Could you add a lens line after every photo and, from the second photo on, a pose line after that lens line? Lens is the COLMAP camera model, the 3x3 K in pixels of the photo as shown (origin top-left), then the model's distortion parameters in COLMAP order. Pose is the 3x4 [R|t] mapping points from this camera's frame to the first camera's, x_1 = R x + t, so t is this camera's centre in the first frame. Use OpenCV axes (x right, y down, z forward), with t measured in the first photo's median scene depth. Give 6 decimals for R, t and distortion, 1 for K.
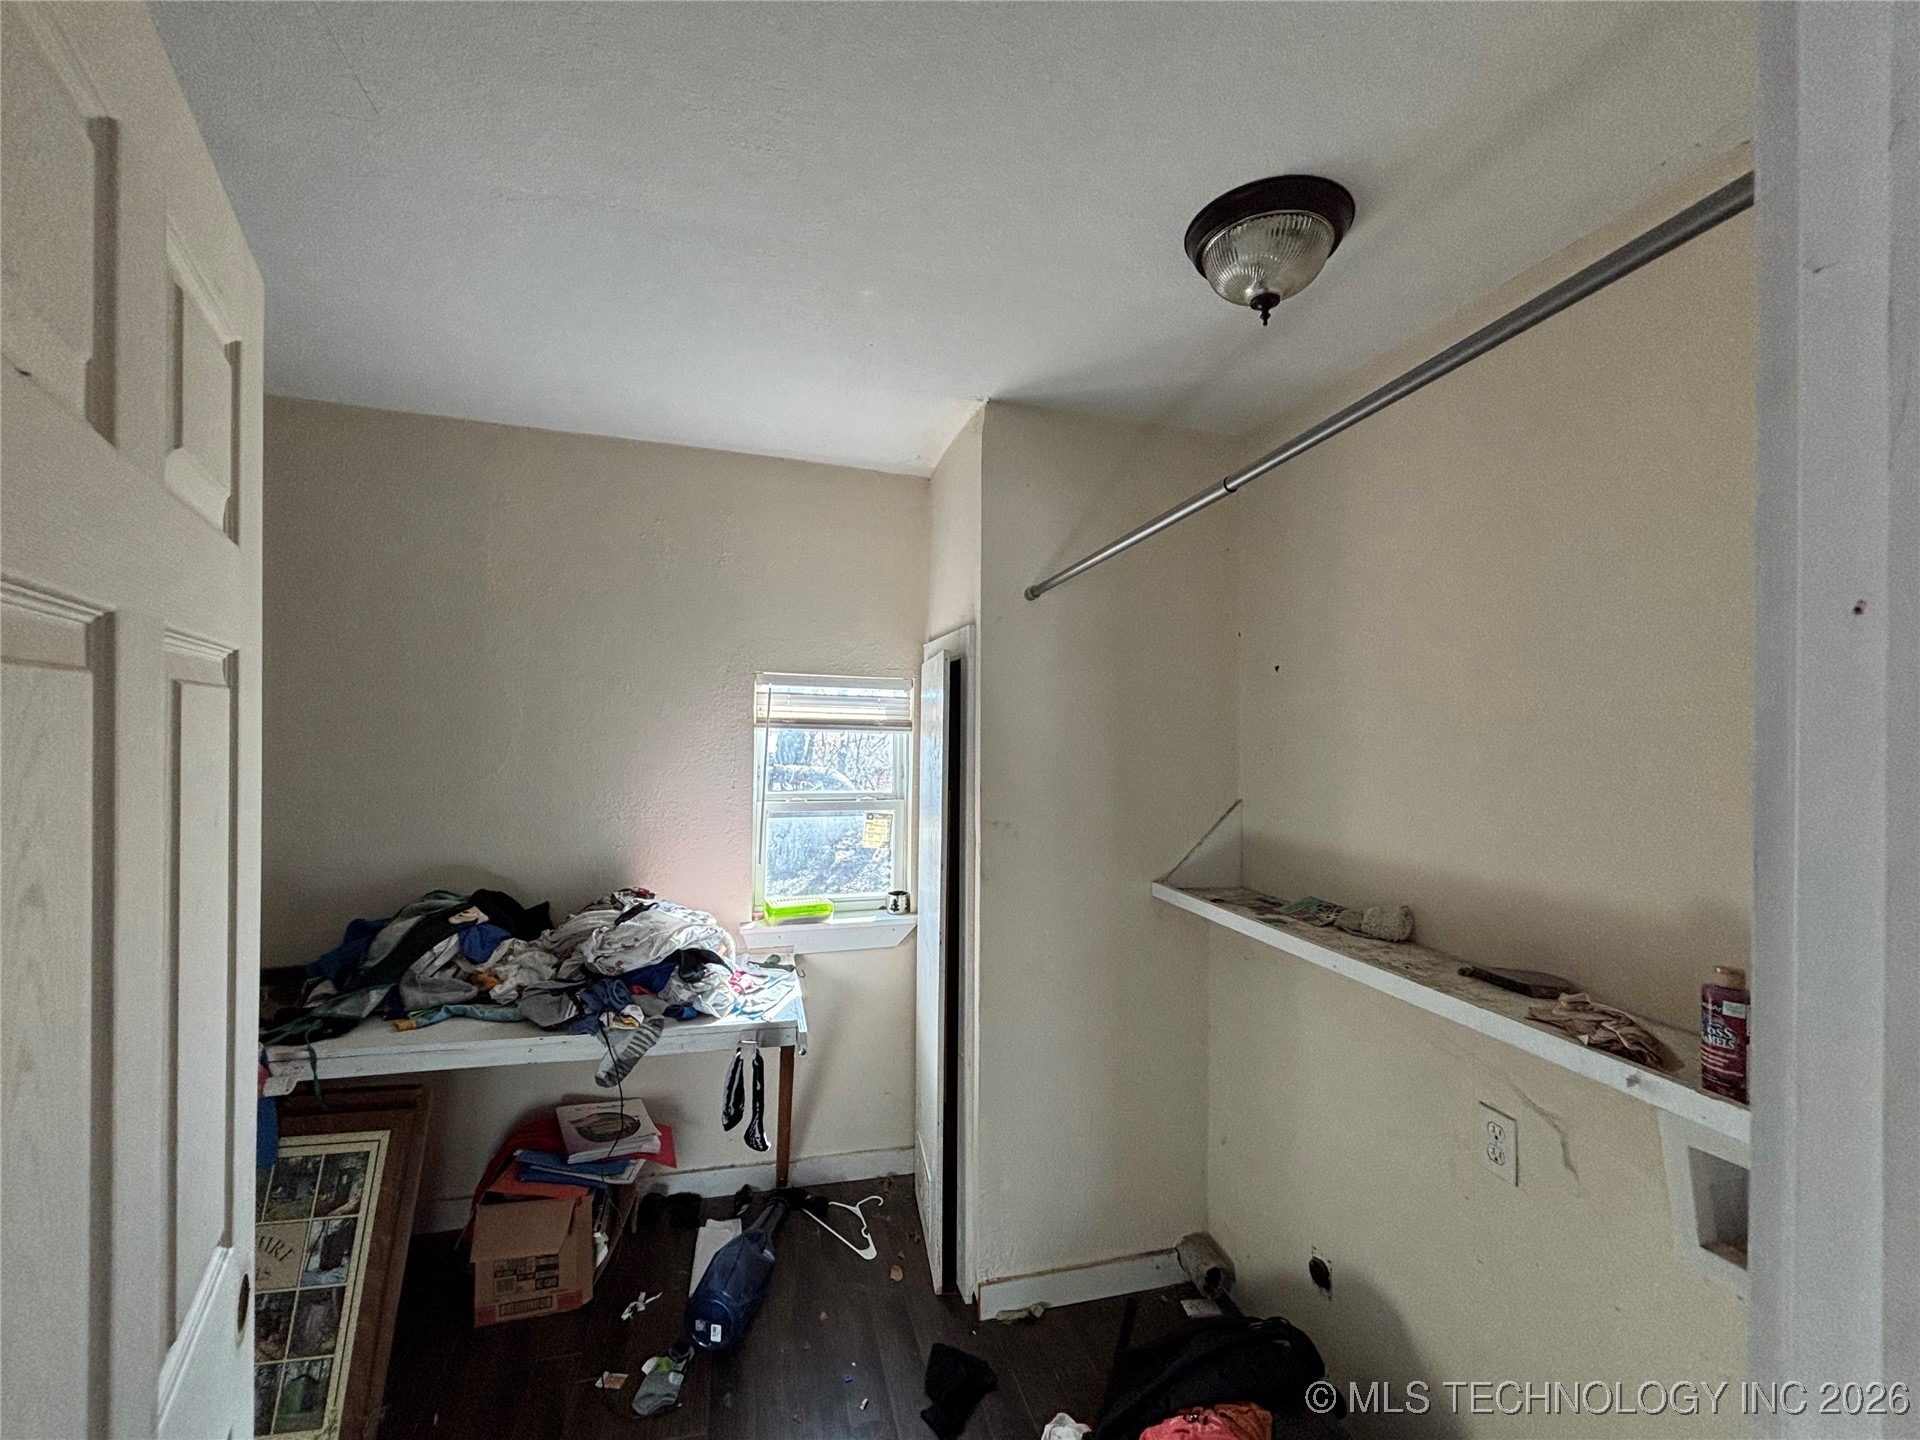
lens RADIAL K [[775.1, 0, 960.0], [0, 775.1, 720.0], [0, 0, 1]] dist [-0.001252, 0.004191]
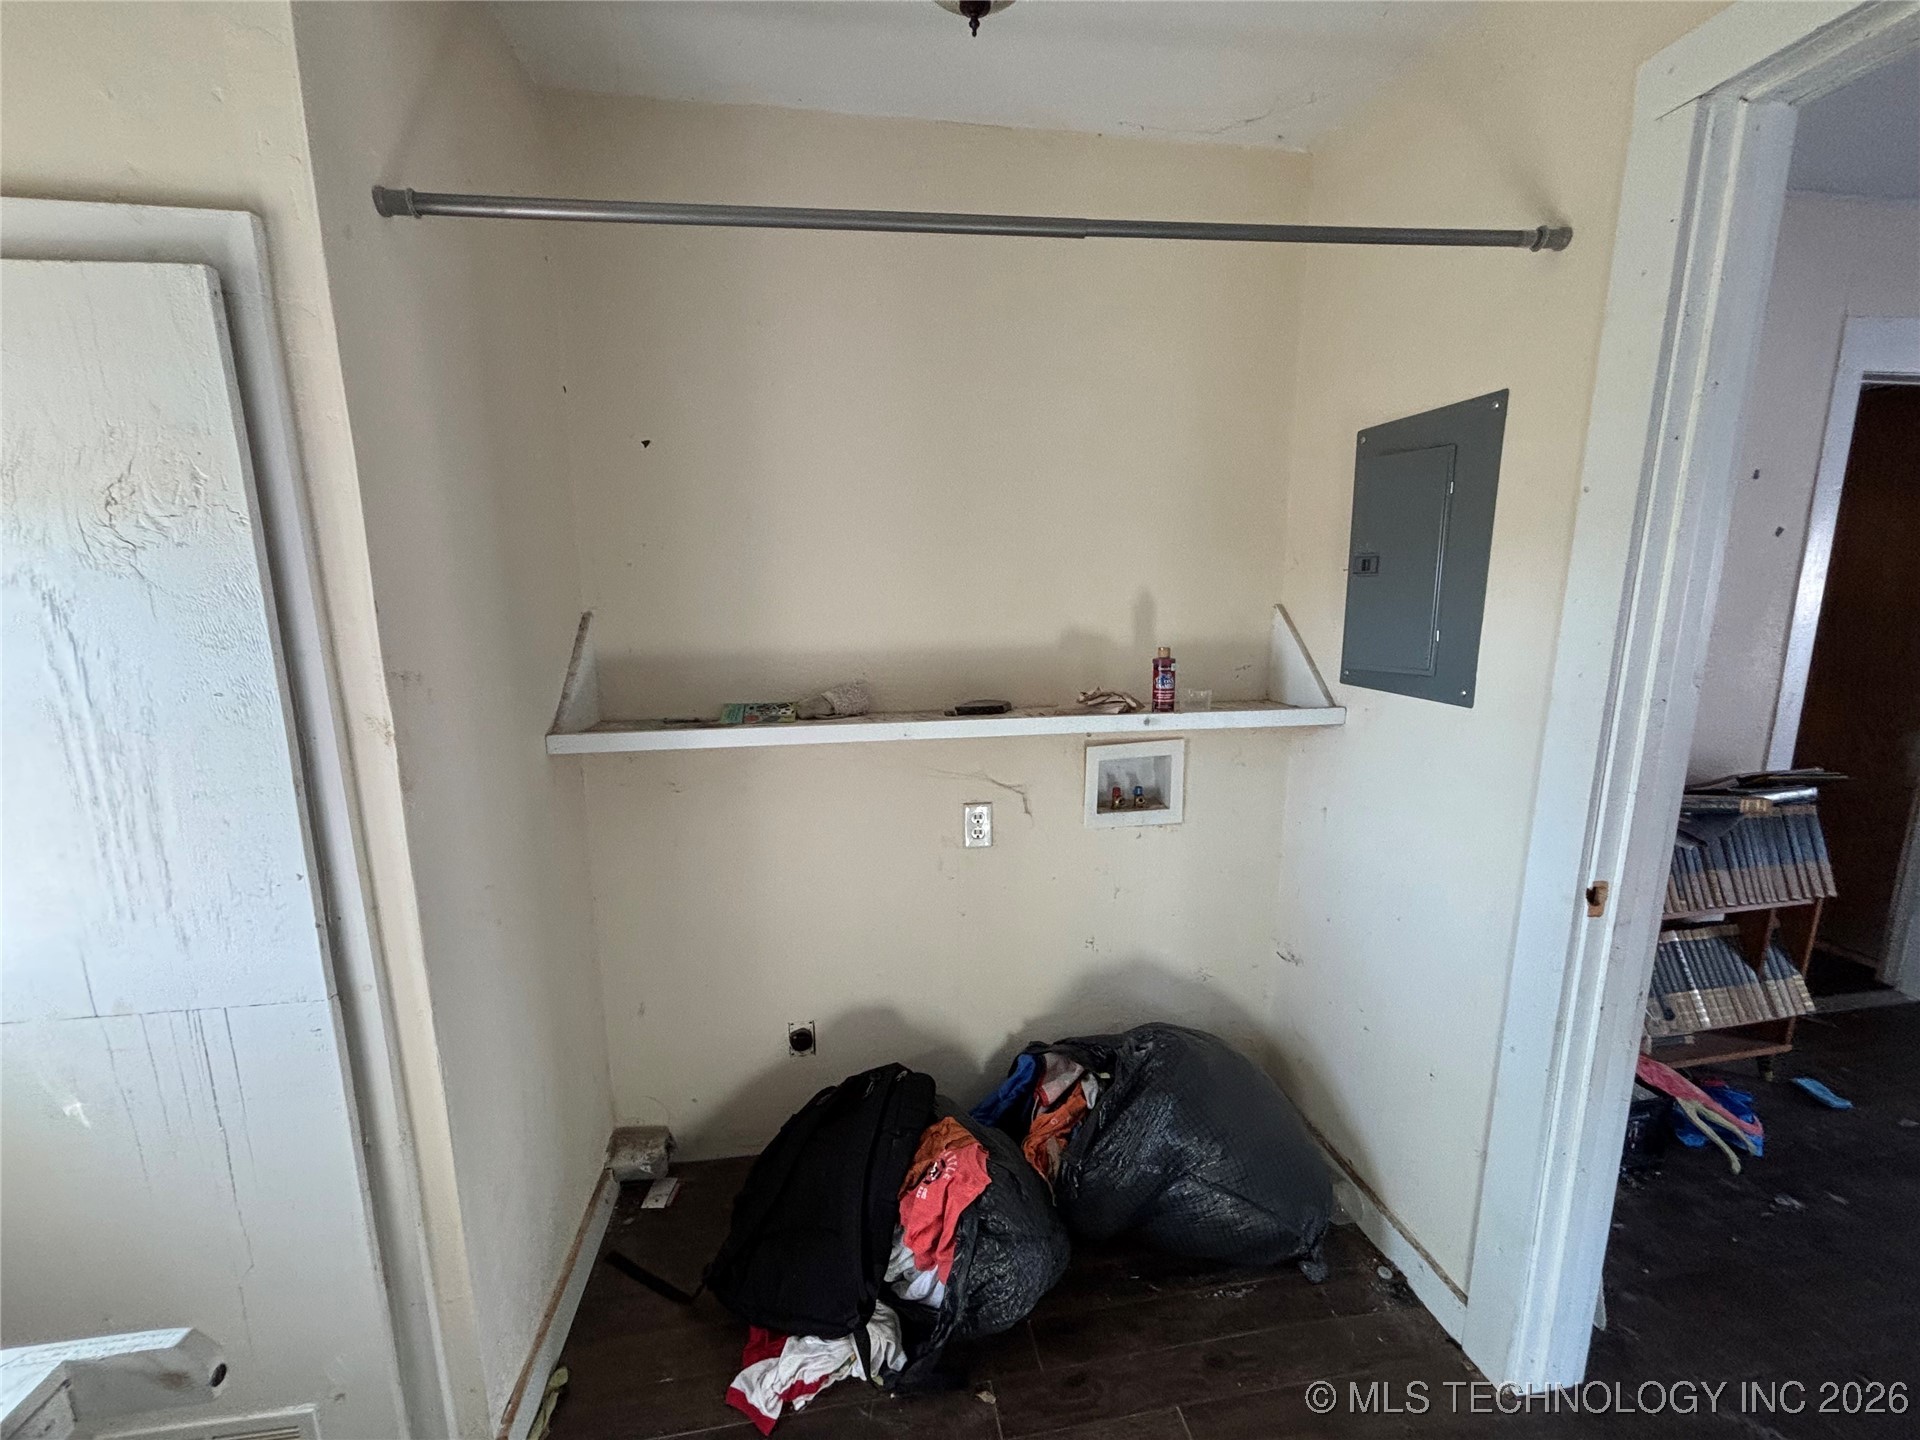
lens RADIAL K [[775.1, 0, 960.0], [0, 775.1, 720.0], [0, 0, 1]] dist [-0.001252, 0.004191]
pose [[0.116656, -0.180552, 0.976623, -0.476468], [-0.006516, 0.983176, 0.182542, 0.081383], [-0.993151, -0.027658, 0.113517, 0.672563]]
